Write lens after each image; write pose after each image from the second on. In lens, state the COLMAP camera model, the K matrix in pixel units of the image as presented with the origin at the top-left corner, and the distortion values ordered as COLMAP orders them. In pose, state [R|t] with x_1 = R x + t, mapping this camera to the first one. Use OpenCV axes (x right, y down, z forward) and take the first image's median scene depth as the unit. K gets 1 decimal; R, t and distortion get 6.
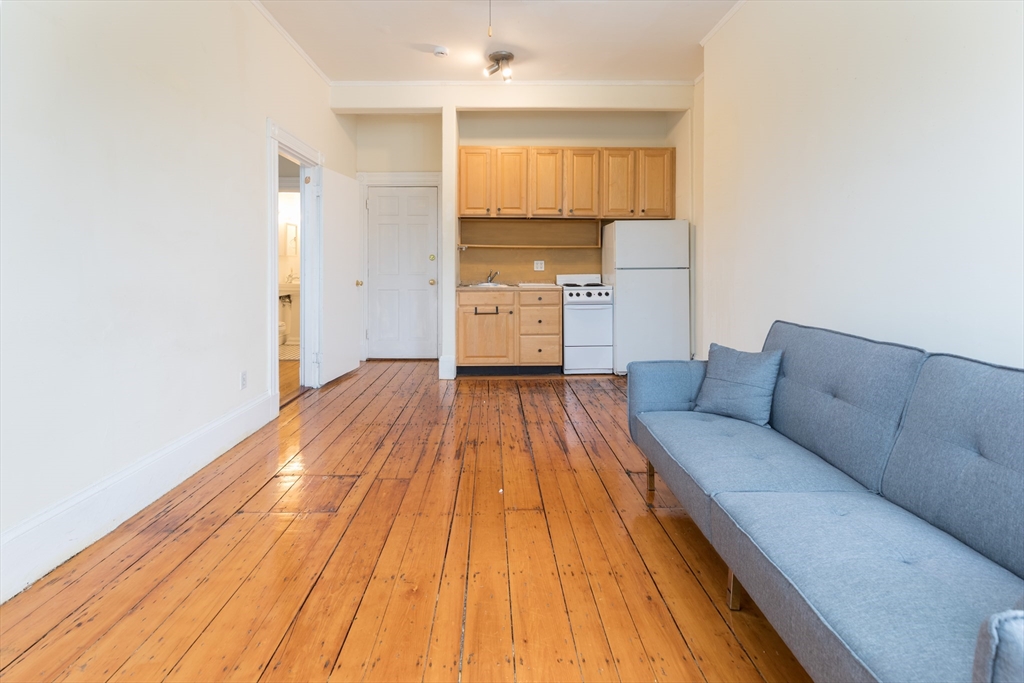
lens RADIAL K [[462.6, 0, 496.5], [0, 462.6, 270.1], [0, 0, 1]] dist [0.009281, -0.000682]
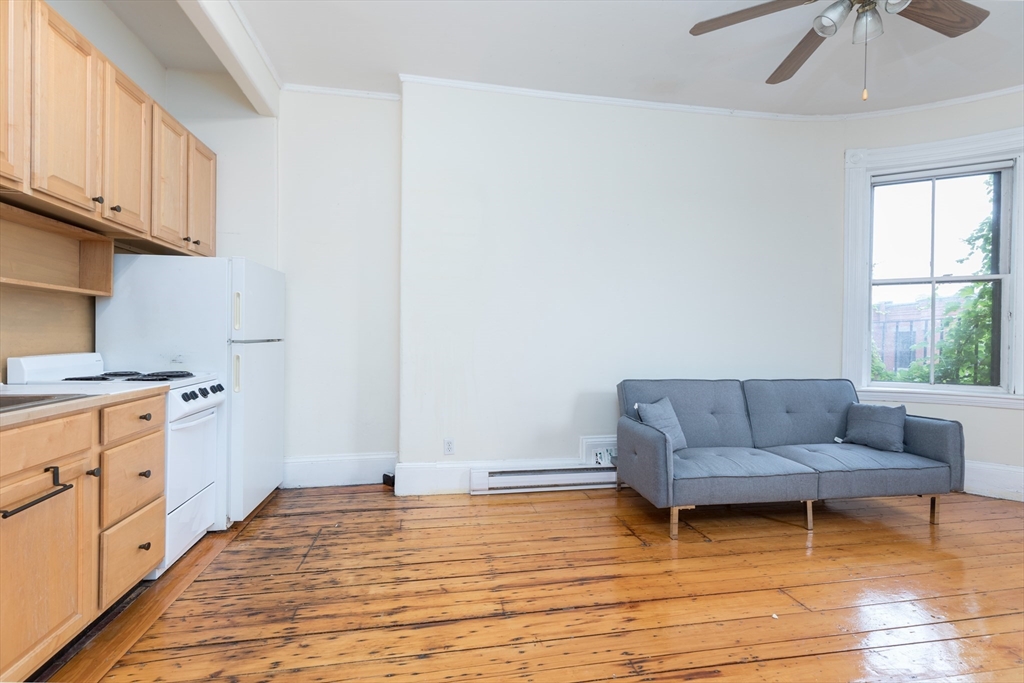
lens RADIAL K [[462.6, 0, 501.4], [0, 462.6, 341.4], [0, 0, 1]] dist [0.009281, -0.000682]
pose [[-0.153065, -0.012963, 0.988131, -0.739311], [-0.008946, 0.999891, 0.011732, -0.026267], [-0.988176, -0.007044, -0.153165, 1.607672]]
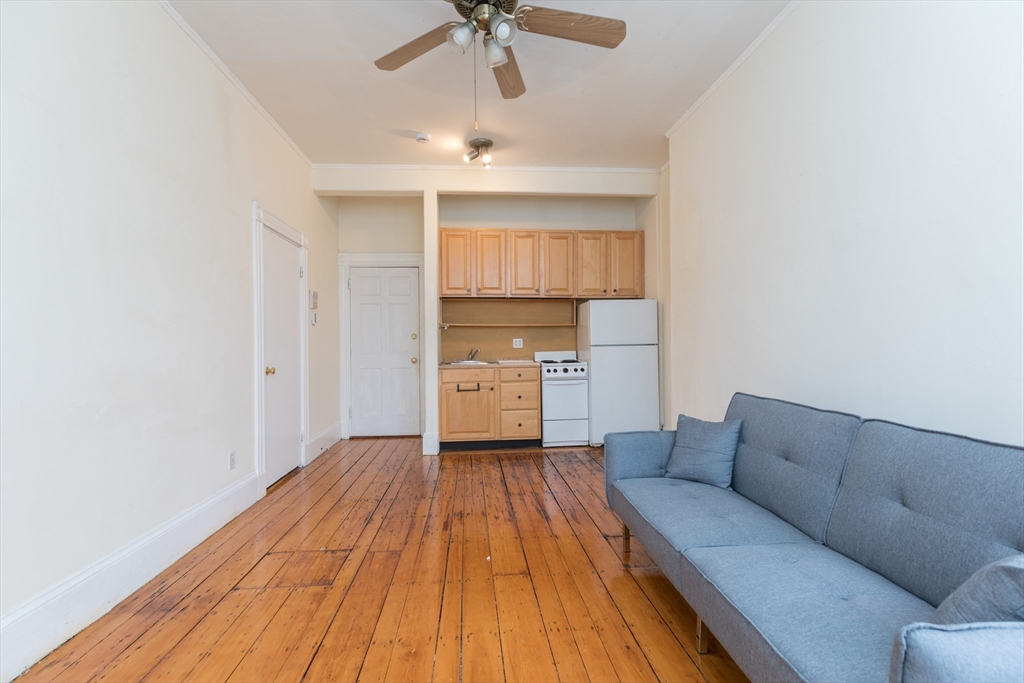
lens RADIAL K [[462.6, 0, 504.3], [0, 462.6, 342.8], [0, 0, 1]] dist [0.009281, -0.000682]
pose [[0.996990, -0.008747, 0.077036, -0.034658], [0.009211, 0.999941, -0.005677, -0.009476], [-0.076982, 0.006369, 0.997012, -0.065320]]
